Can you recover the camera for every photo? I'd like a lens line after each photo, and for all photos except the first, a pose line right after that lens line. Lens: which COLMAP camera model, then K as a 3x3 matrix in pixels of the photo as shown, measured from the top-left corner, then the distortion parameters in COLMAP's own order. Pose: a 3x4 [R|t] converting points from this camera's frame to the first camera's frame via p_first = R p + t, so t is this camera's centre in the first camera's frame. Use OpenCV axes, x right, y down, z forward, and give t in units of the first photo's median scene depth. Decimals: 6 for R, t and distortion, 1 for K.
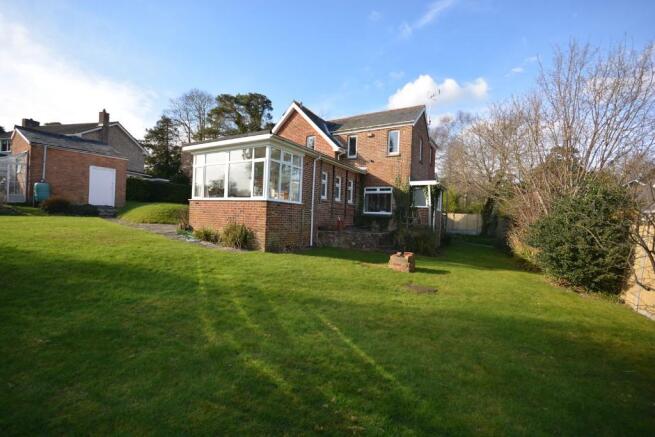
lens RADIAL K [[288.1, 0, 326.6], [0, 288.1, 218.6], [0, 0, 1]] dist [0.001983, -0.004181]
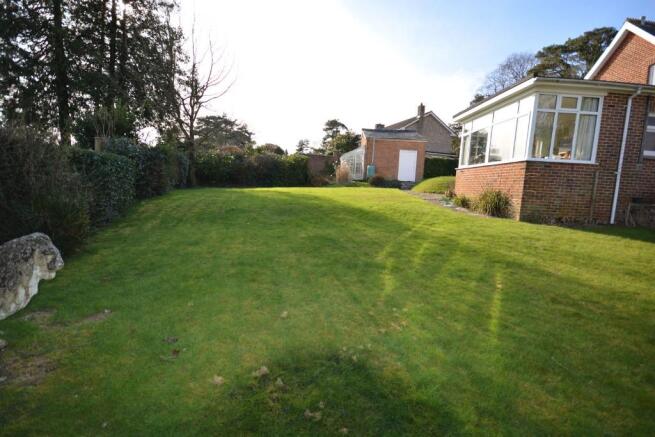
lens RADIAL K [[288.1, 0, 326.8], [0, 288.1, 219.0], [0, 0, 1]] dist [0.001983, -0.004181]
pose [[0.534054, 0.078113, -0.841834, 0.179633], [-0.021775, 0.996663, 0.078665, 0.046792], [0.845170, -0.023680, 0.533973, 0.037637]]
